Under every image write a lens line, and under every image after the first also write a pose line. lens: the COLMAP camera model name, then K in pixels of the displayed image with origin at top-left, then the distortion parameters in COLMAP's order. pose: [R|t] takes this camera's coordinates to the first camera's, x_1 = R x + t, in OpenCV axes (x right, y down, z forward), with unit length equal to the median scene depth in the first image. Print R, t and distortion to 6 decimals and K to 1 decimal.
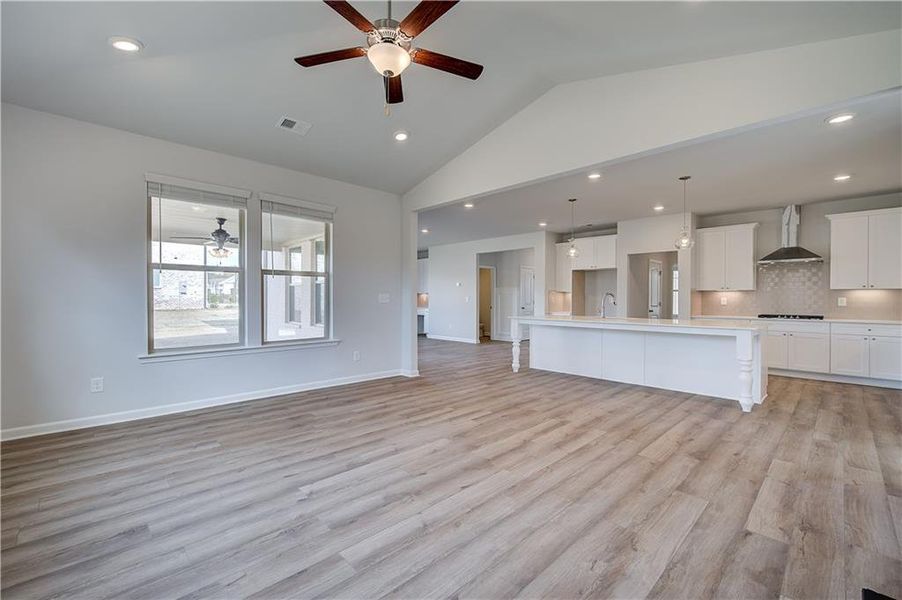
lens RADIAL K [[379.9, 0, 444.4], [0, 379.9, 297.6], [0, 0, 1]] dist [-0.000911, 0.000865]
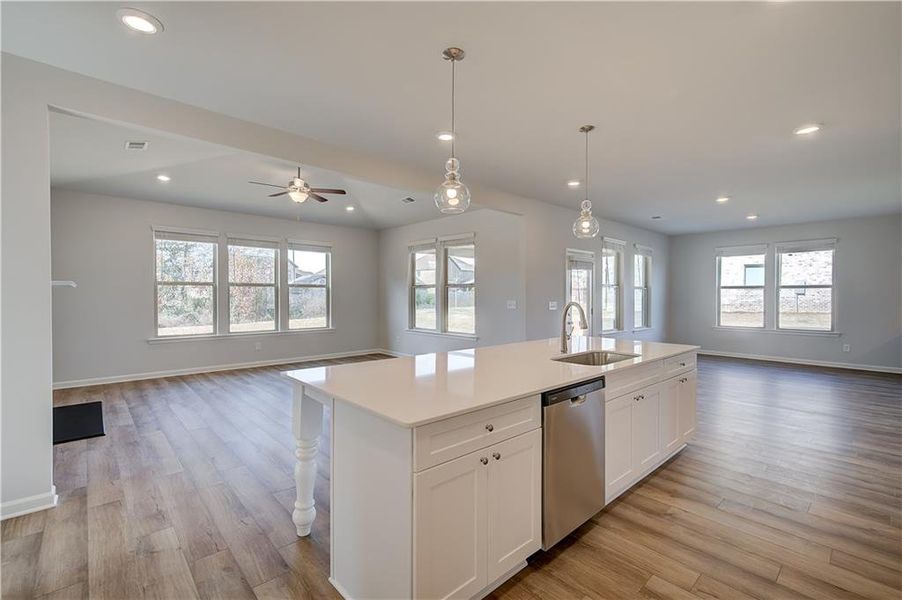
lens RADIAL K [[395.4, 0, 453.1], [0, 395.4, 298.1], [0, 0, 1]] dist [0.003485, 0.000803]
pose [[-0.015904, 0.004059, -0.999865, 1.211126], [0.000118, 0.999992, 0.004058, -0.027614], [0.999874, -0.000054, -0.015905, 1.097732]]
